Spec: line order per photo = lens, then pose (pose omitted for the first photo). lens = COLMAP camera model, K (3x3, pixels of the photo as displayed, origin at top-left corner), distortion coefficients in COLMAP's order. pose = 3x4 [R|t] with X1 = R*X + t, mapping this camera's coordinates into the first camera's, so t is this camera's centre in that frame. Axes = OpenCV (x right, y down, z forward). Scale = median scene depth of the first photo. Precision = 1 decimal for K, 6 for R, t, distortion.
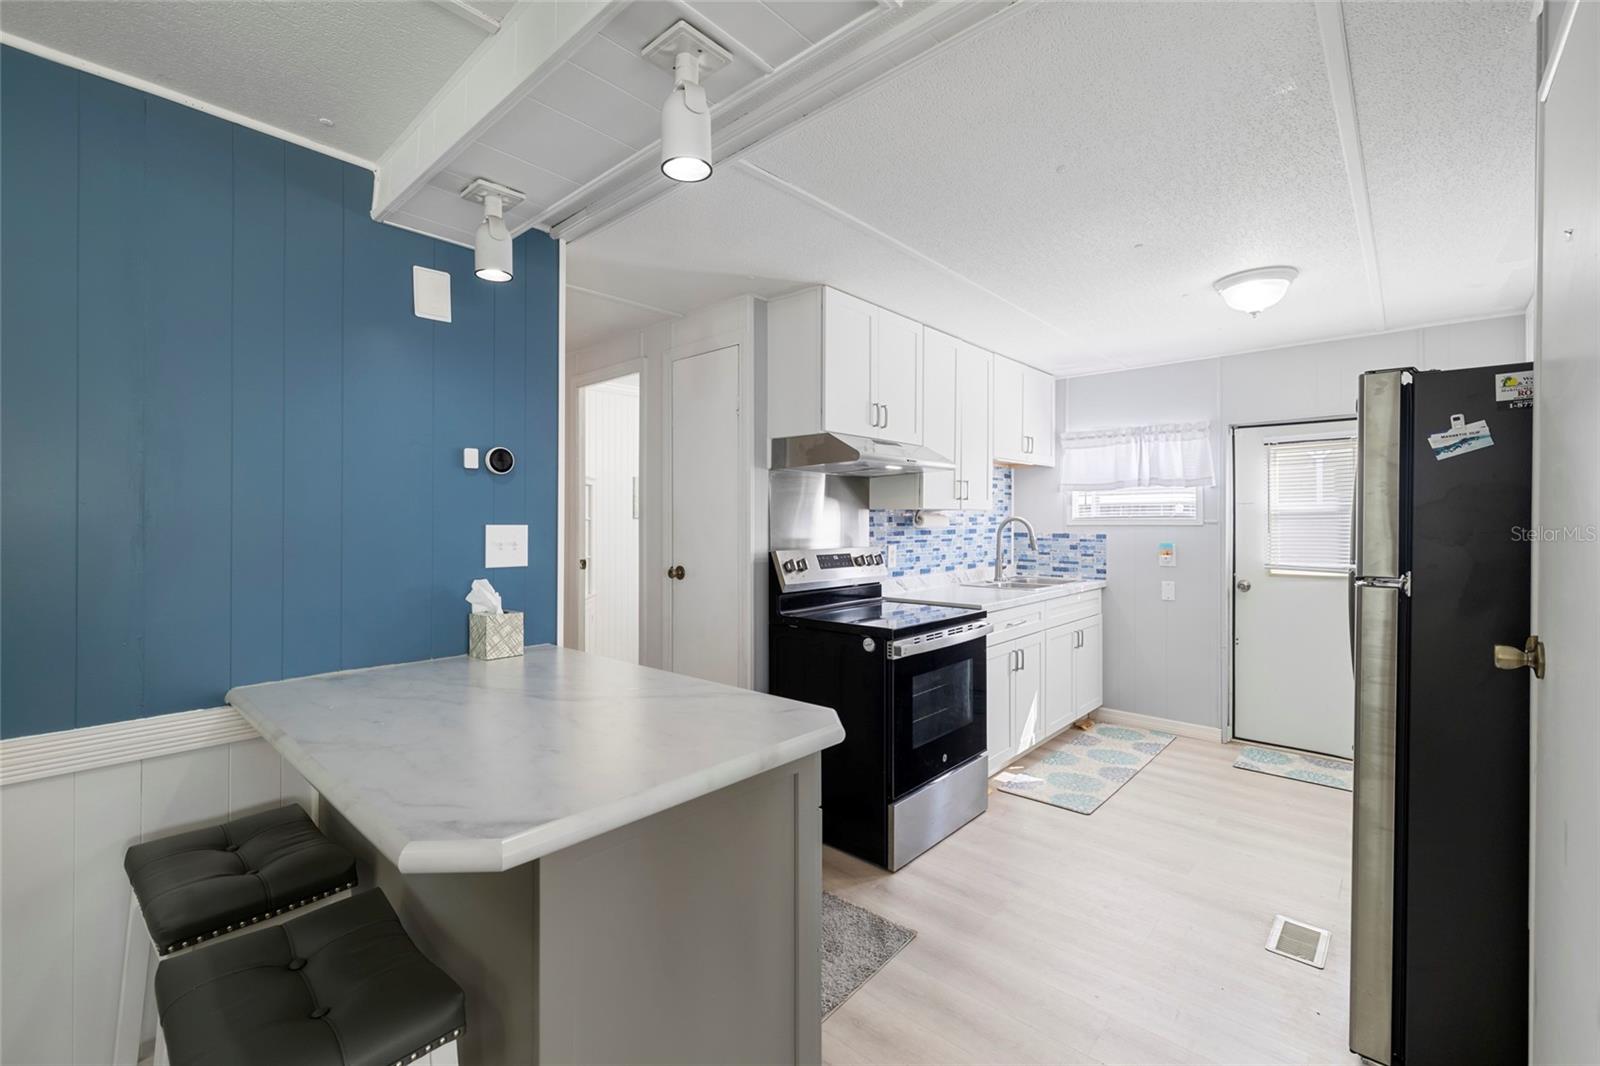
lens RADIAL K [[684.0, 0, 797.2], [0, 684.0, 516.9], [0, 0, 1]] dist [-0.001147, 0.000101]
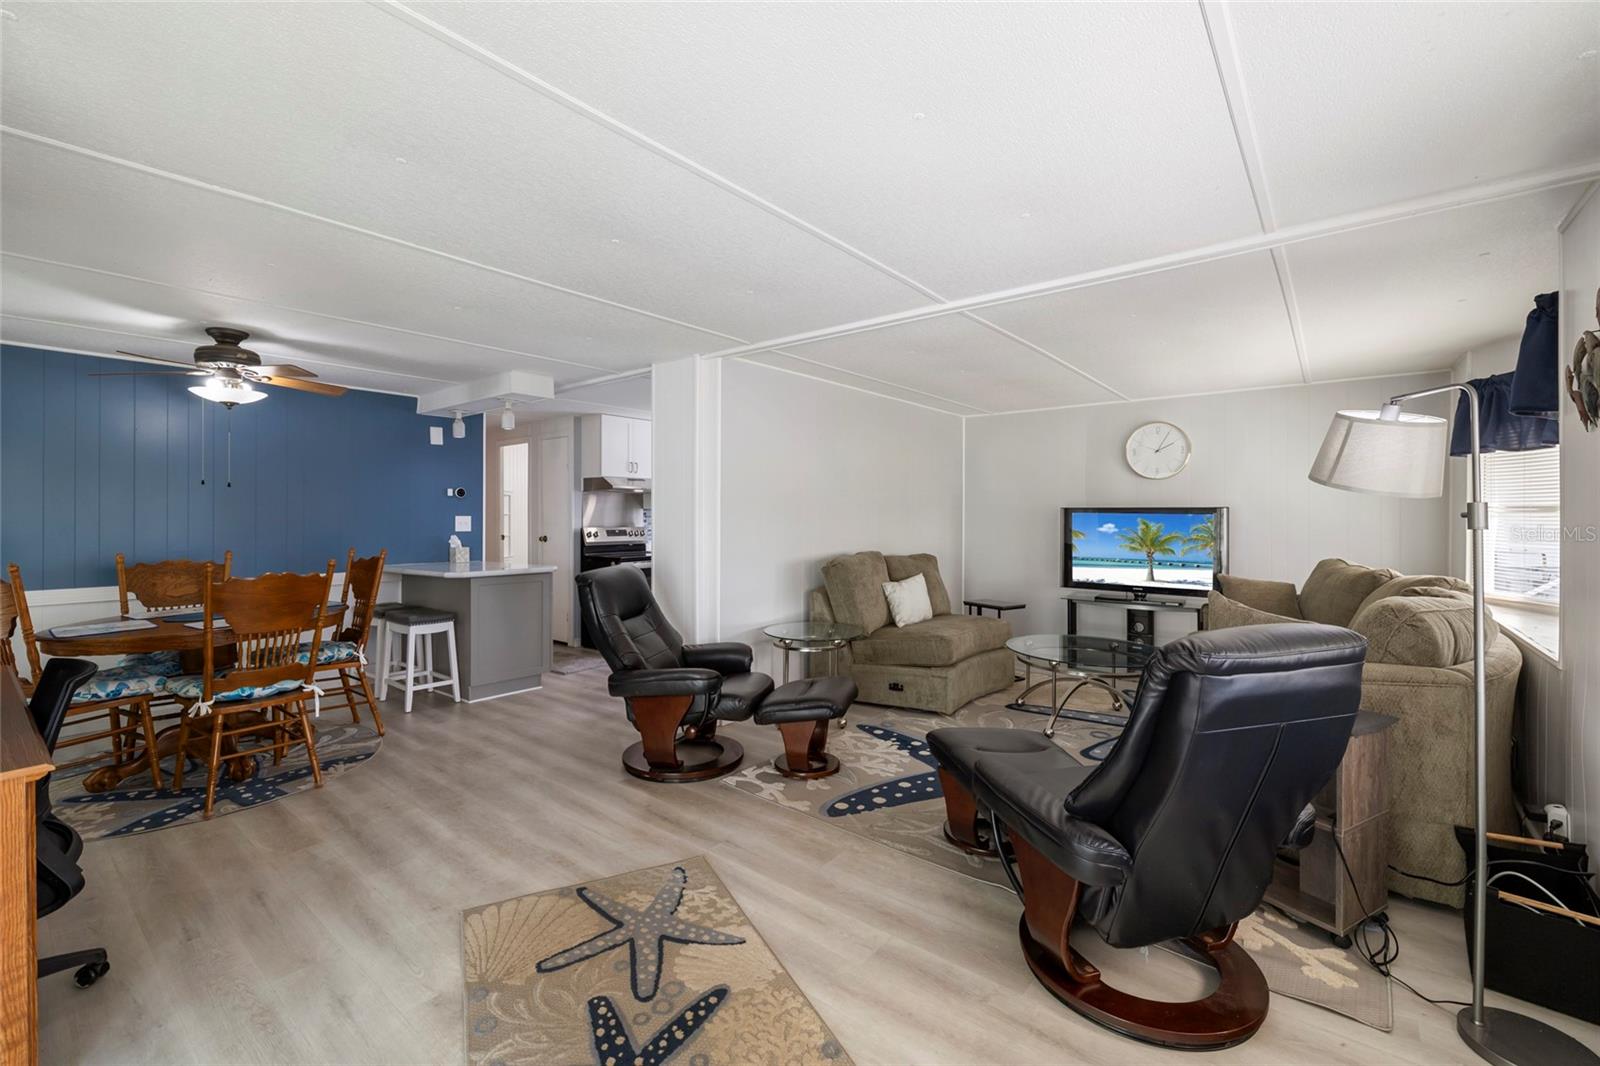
lens RADIAL K [[684.0, 0, 797.2], [0, 684.0, 516.9], [0, 0, 1]] dist [-0.001147, 0.000101]
pose [[0.998206, -0.000495, 0.059867, 0.457645], [0.000029, 0.999970, 0.007788, -0.003810], [-0.059869, -0.007772, 0.998176, -1.111263]]
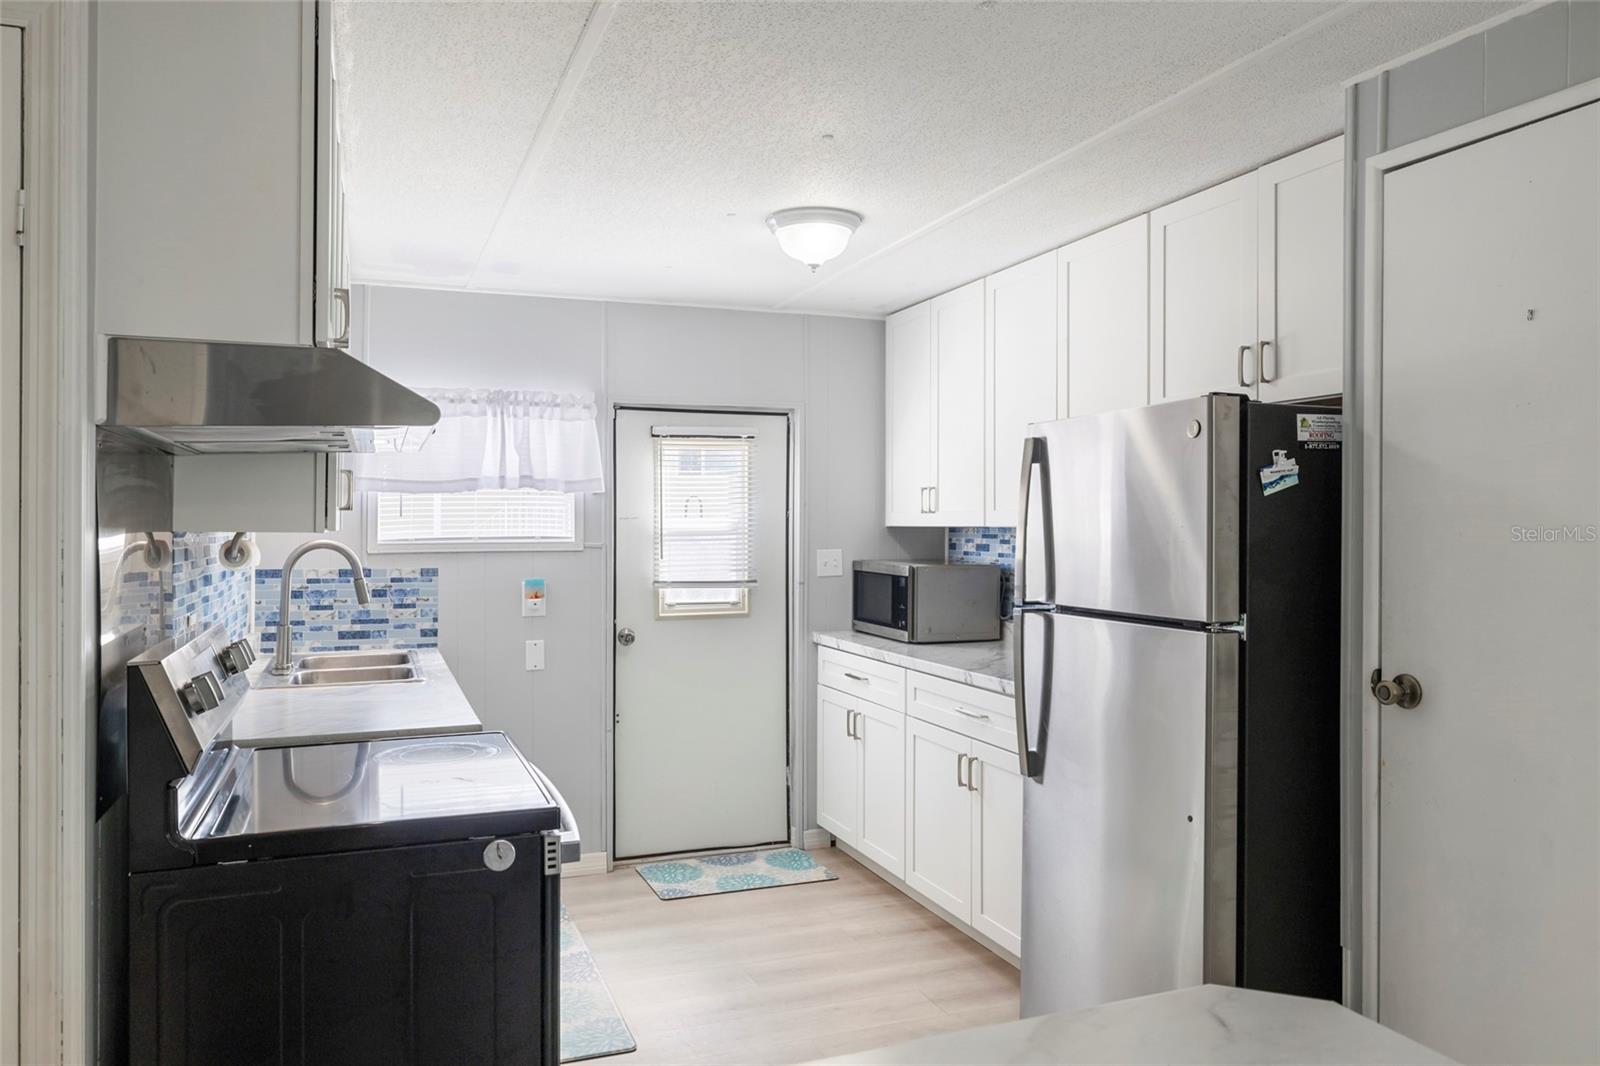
lens RADIAL K [[1132.6, 0, 795.8], [0, 1132.6, 523.1], [0, 0, 1]] dist [0.033642, 0.000140]
pose [[0.461205, 0.002198, 0.887291, -0.339449], [-0.004630, 0.999989, -0.000070, -0.018010], [-0.887281, -0.004076, 0.461211, 0.366974]]
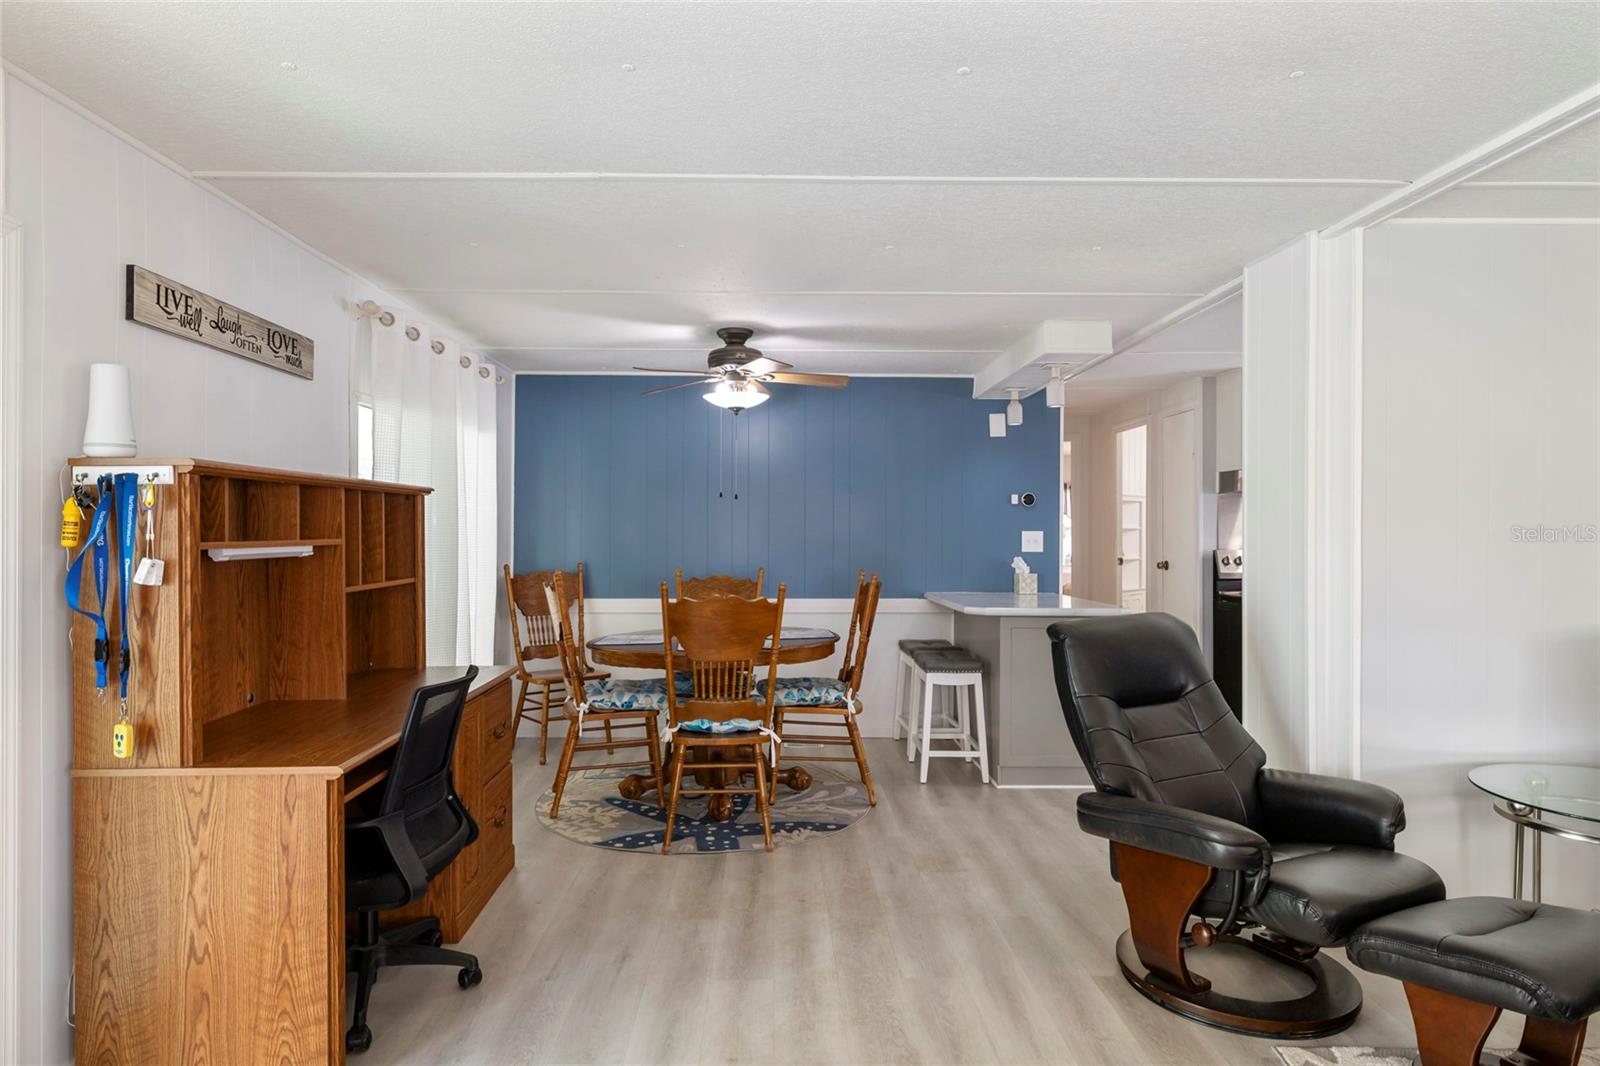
lens RADIAL K [[927.6, 0, 778.6], [0, 927.6, 530.3], [0, 0, 1]] dist [0.002450, 0.001486]
pose [[0.681550, 0.002461, -0.731767, 0.654231], [0.001813, 0.999986, 0.005051, -0.003643], [0.731769, -0.004769, 0.681536, -0.864916]]
